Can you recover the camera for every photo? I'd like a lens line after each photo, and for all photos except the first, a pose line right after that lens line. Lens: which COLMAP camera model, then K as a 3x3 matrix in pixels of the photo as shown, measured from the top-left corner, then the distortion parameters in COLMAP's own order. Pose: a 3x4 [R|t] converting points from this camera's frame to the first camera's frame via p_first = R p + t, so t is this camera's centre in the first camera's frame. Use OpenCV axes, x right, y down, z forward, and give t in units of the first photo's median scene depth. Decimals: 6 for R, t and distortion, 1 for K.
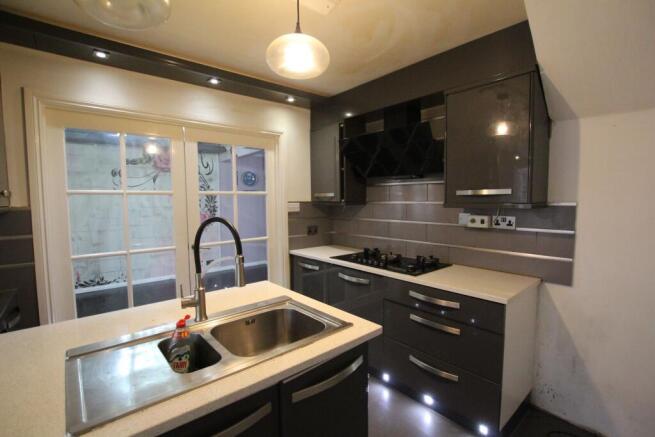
lens RADIAL K [[307.2, 0, 327.5], [0, 307.2, 218.5], [0, 0, 1]] dist [-0.033969, 0.000551]
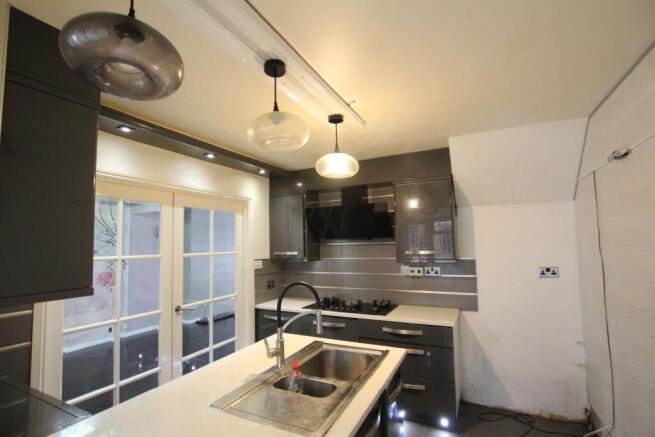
lens RADIAL K [[307.2, 0, 327.5], [0, 307.2, 218.5], [0, 0, 1]] dist [-0.033969, 0.000551]
pose [[0.922462, 0.018407, 0.385648, -0.427805], [0.040299, 0.988816, -0.143591, -0.045434], [-0.383978, 0.147999, 0.911404, -0.172557]]
